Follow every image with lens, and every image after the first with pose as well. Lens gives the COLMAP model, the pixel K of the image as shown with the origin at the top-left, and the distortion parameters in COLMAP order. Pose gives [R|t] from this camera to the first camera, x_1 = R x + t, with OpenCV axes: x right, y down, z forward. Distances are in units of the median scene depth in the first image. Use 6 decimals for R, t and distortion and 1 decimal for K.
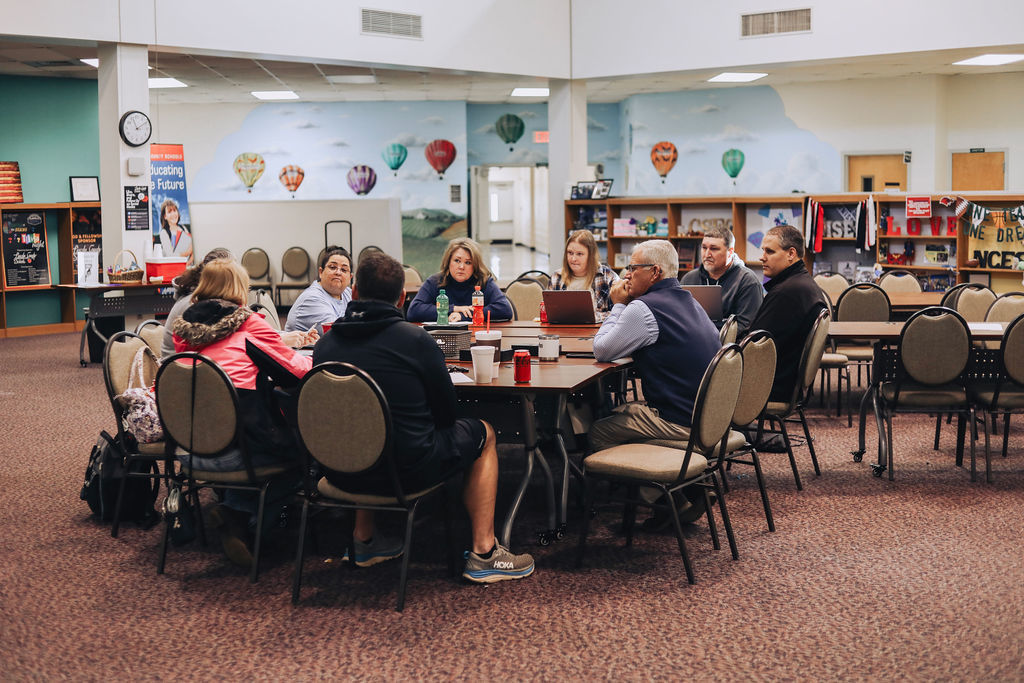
lens RADIAL K [[1485.3, 0, 512.0], [0, 1485.3, 341.5], [0, 0, 1]] dist [-0.087541, -0.100468]
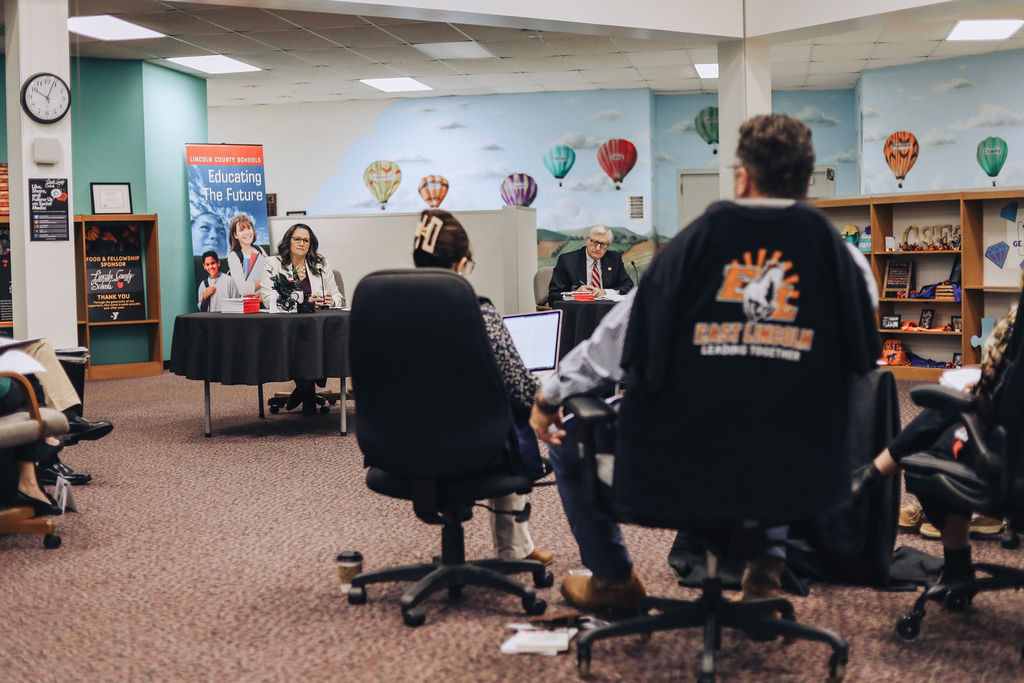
lens RADIAL K [[1485.3, 0, 512.0], [0, 1485.3, 341.5], [0, 0, 1]] dist [-0.087541, -0.100468]
pose [[0.973866, 0.003981, -0.227090, 0.079400], [-0.010749, 0.999534, -0.028574, -0.005905], [0.226871, 0.030268, 0.973454, 0.233274]]
